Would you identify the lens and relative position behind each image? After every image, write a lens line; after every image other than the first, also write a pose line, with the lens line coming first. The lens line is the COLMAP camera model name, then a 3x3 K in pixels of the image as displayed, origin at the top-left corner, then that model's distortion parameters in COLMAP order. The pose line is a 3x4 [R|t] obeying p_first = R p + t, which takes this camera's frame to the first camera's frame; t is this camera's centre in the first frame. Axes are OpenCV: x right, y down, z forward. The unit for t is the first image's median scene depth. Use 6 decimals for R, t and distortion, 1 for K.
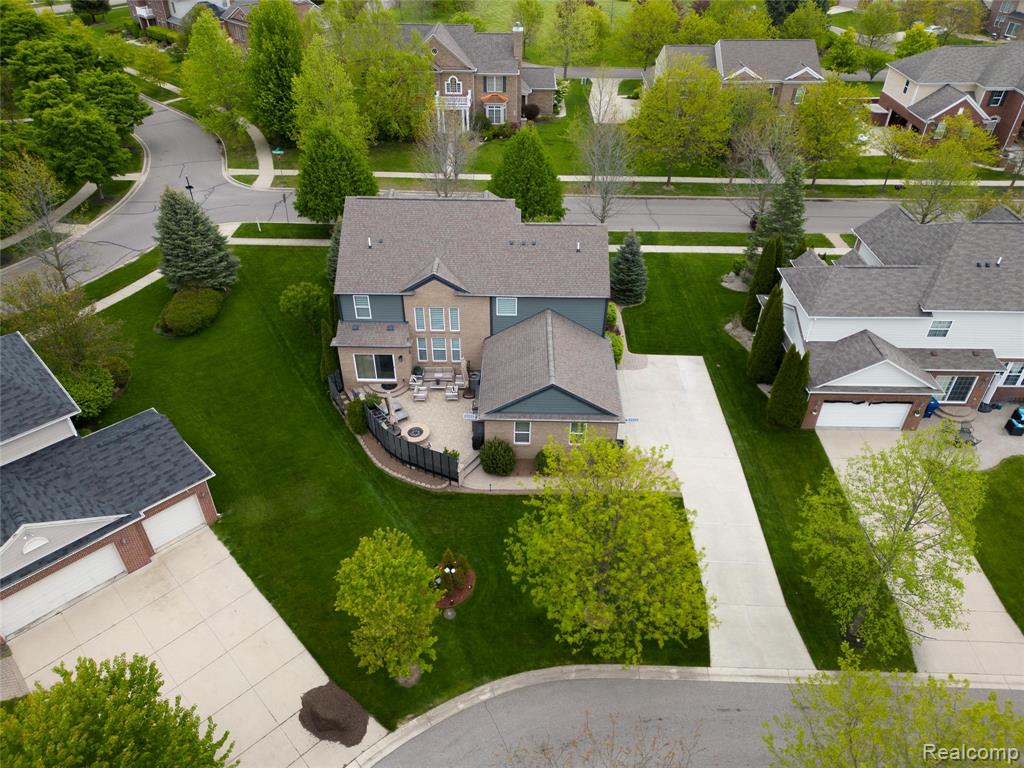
lens RADIAL K [[717.5, 0, 512.8], [0, 717.5, 378.5], [0, 0, 1]] dist [0.048928, -0.037671]
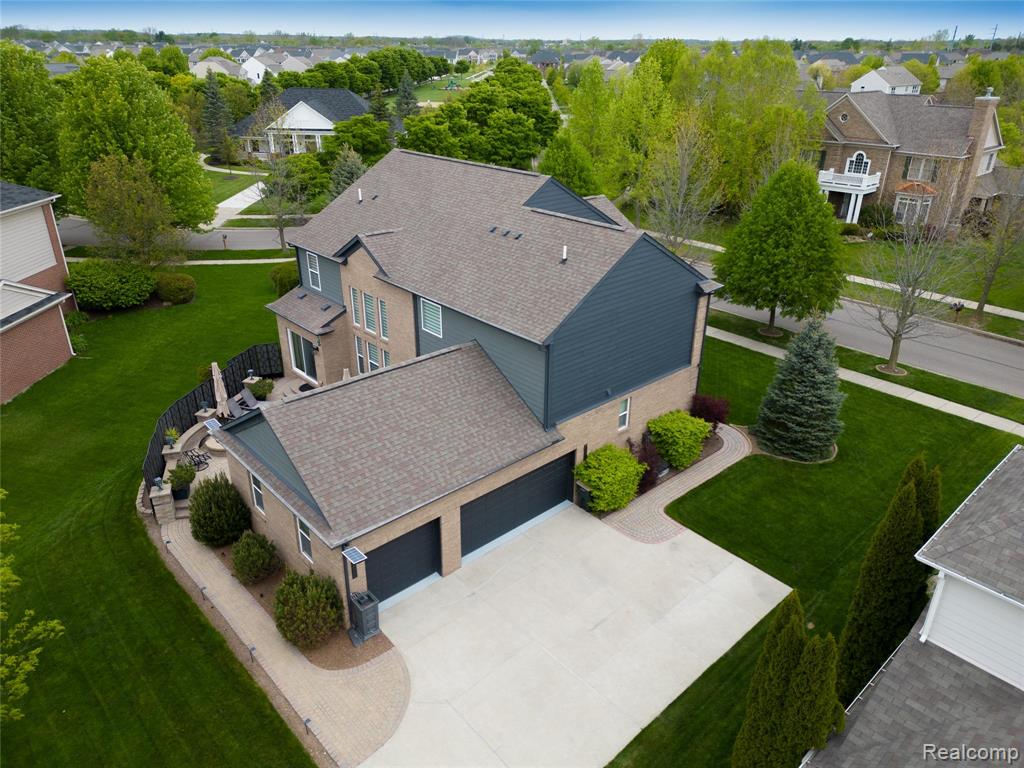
lens RADIAL K [[717.5, 0, 512.8], [0, 717.5, 378.5], [0, 0, 1]] dist [0.048928, -0.037671]
pose [[0.683231, 0.304715, -0.663584, 0.447860], [-0.433634, 0.900485, -0.032974, -0.063931], [0.587500, 0.310282, 0.747375, 0.599115]]
